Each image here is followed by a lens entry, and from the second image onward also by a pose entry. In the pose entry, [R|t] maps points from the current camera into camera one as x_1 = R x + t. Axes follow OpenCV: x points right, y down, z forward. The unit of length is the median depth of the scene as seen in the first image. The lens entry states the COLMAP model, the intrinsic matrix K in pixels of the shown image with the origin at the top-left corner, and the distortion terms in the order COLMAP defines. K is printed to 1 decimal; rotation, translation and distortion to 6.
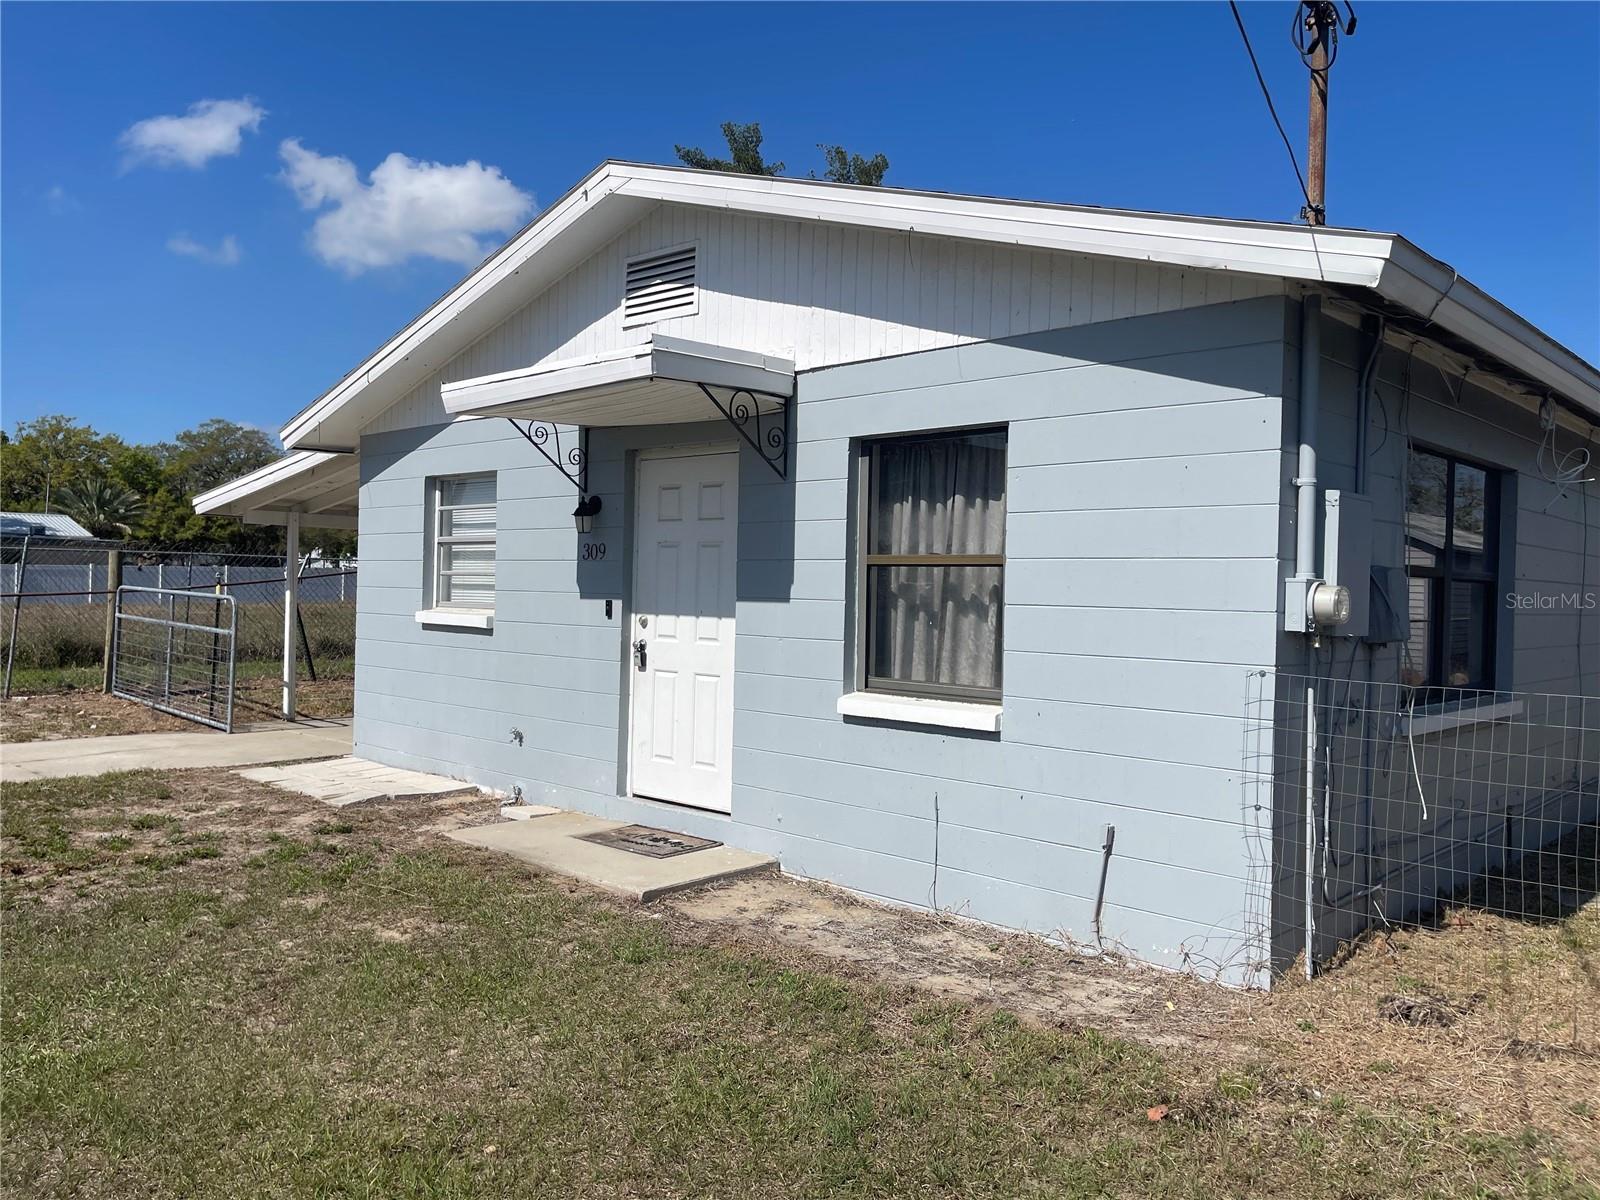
lens RADIAL K [[1208.0, 0, 799.7], [0, 1208.0, 588.2], [0, 0, 1]] dist [0.078444, -0.101601]
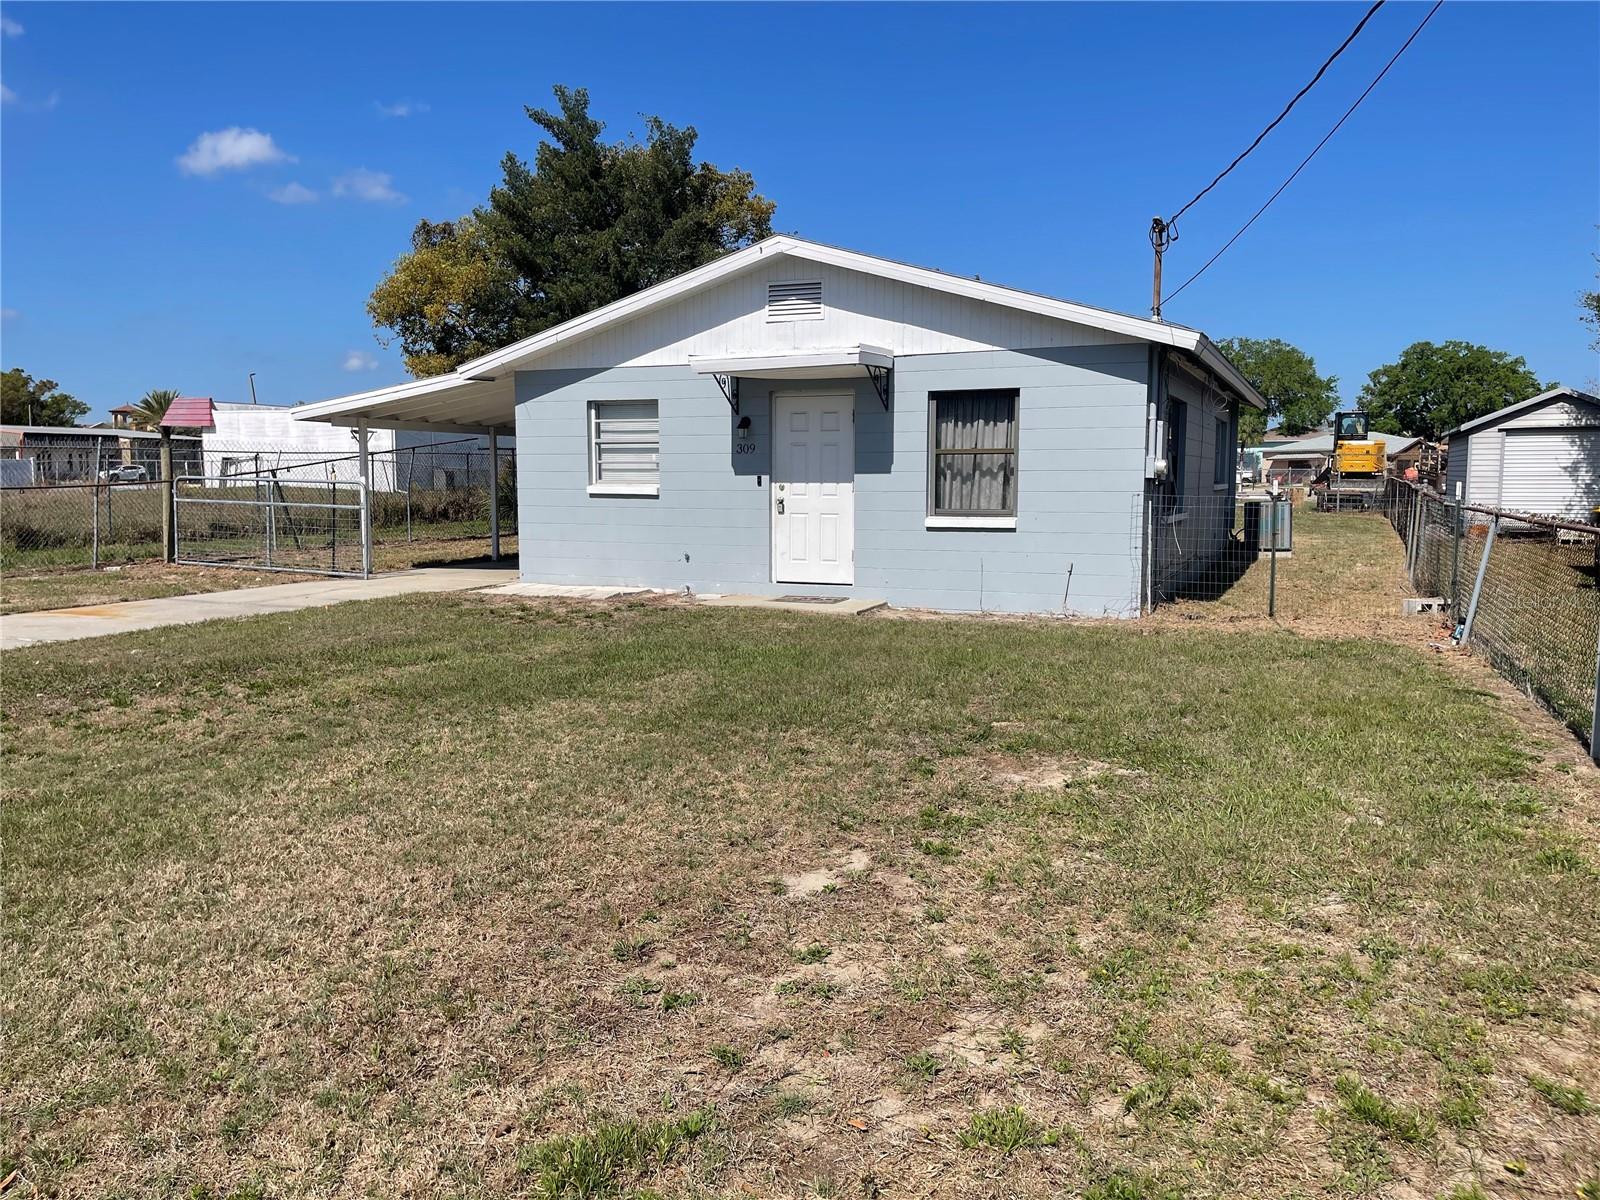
lens RADIAL K [[1208.0, 0, 793.5], [0, 1208.0, 592.5], [0, 0, 1]] dist [0.078444, -0.101601]
pose [[0.942452, -0.054139, 0.329928, -0.796922], [0.020180, 0.994215, 0.105499, -0.006429], [-0.333731, -0.092770, 0.938093, -0.803738]]
